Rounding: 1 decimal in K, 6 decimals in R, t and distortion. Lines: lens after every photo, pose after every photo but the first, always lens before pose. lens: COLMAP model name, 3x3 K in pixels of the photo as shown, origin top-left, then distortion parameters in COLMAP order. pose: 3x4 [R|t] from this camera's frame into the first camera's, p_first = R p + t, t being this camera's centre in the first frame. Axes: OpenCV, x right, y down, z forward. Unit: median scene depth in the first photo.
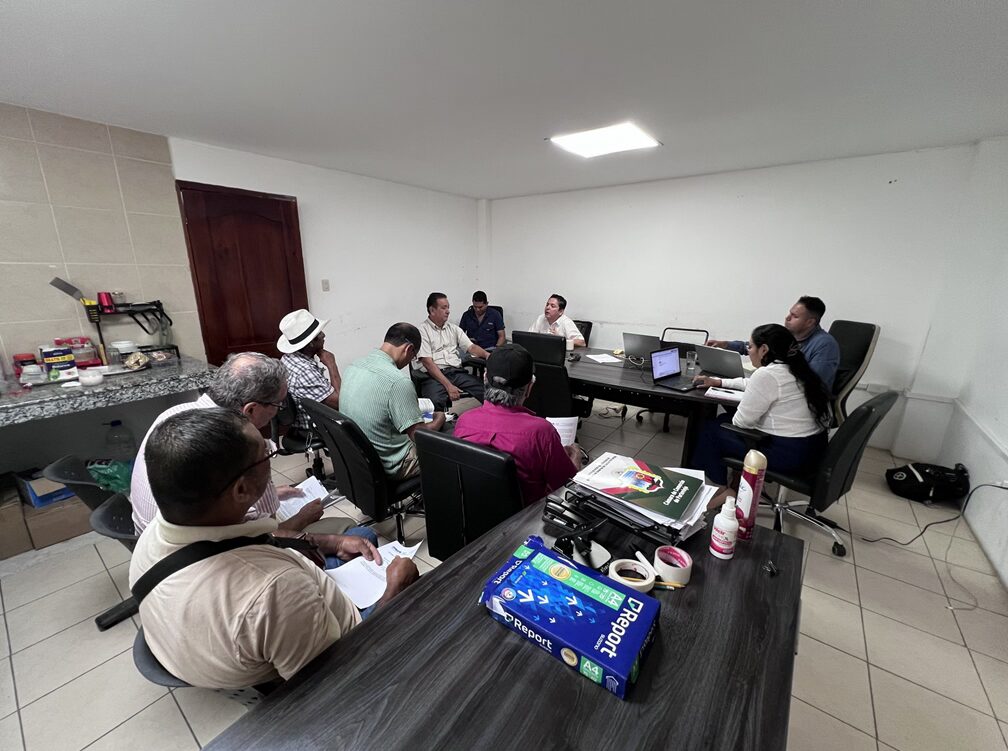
lens RADIAL K [[406.8, 0, 502.5], [0, 406.8, 382.7], [0, 0, 1]] dist [0.001587, 0.000077]
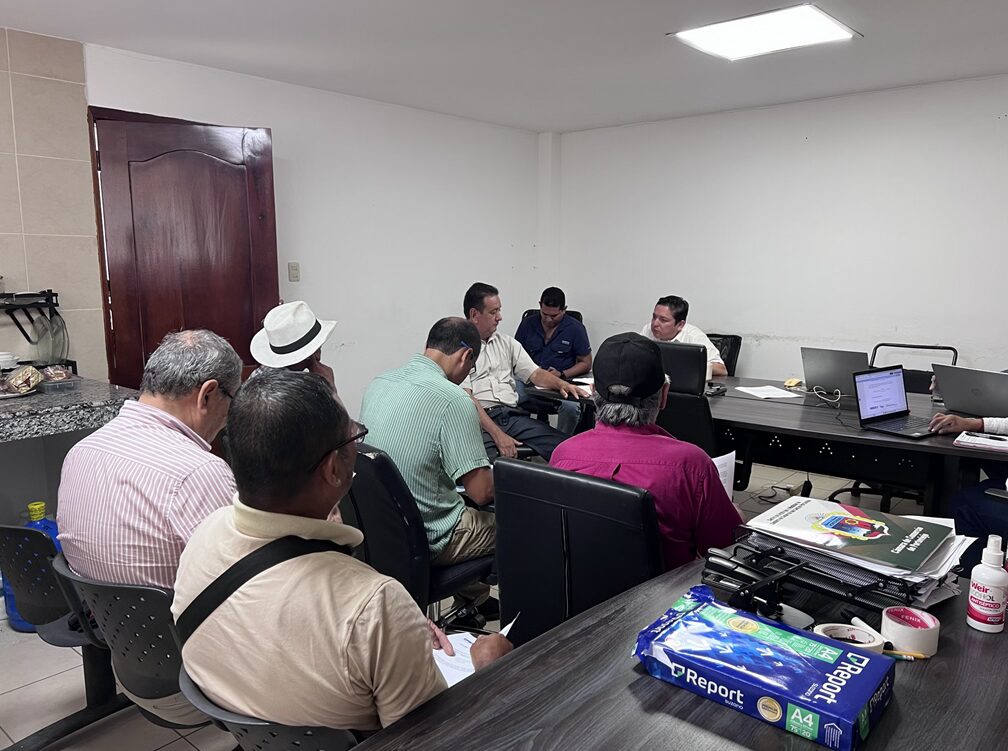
lens RADIAL K [[766.3, 0, 509.1], [0, 766.3, 390.6], [0, 0, 1]] dist [0.083231, -0.103174]
pose [[0.998154, 0.003701, -0.060626, -0.137915], [-0.010066, 0.994418, -0.105029, 0.158667], [0.059899, 0.105445, 0.992619, -0.297899]]
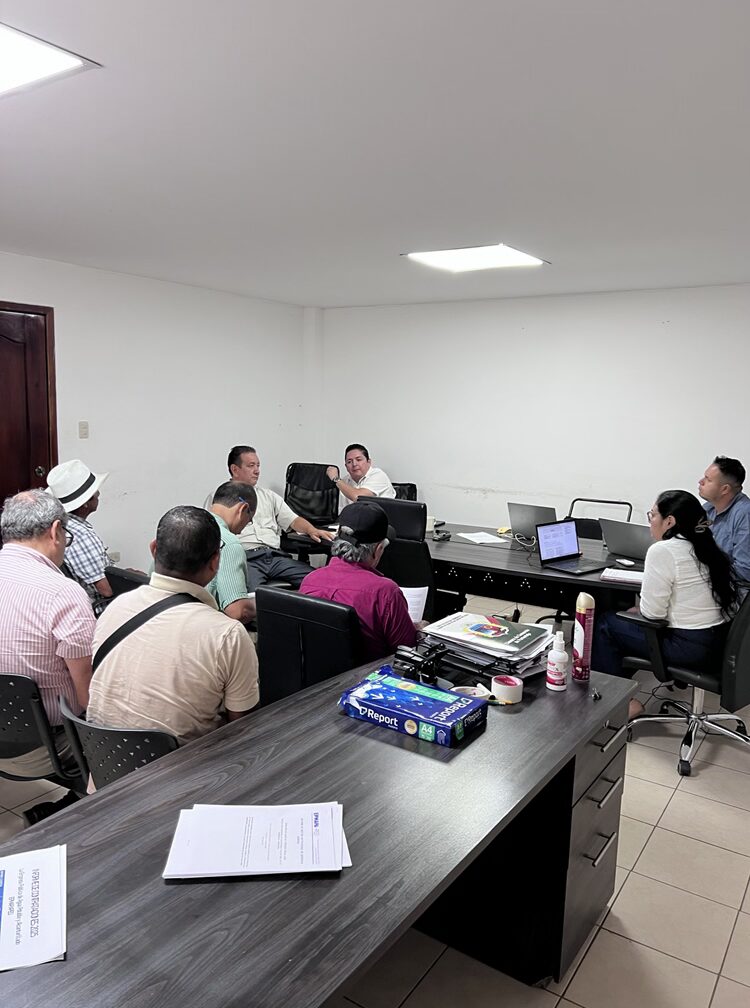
lens RADIAL K [[766.3, 0, 385.1], [0, 766.3, 508.3], [0, 0, 1]] dist [0.083231, -0.103174]
pose [[0.997162, 0.012179, 0.074288, -0.066917], [-0.002181, 0.991086, -0.133206, 0.194480], [-0.075248, 0.132666, 0.988300, -0.936387]]
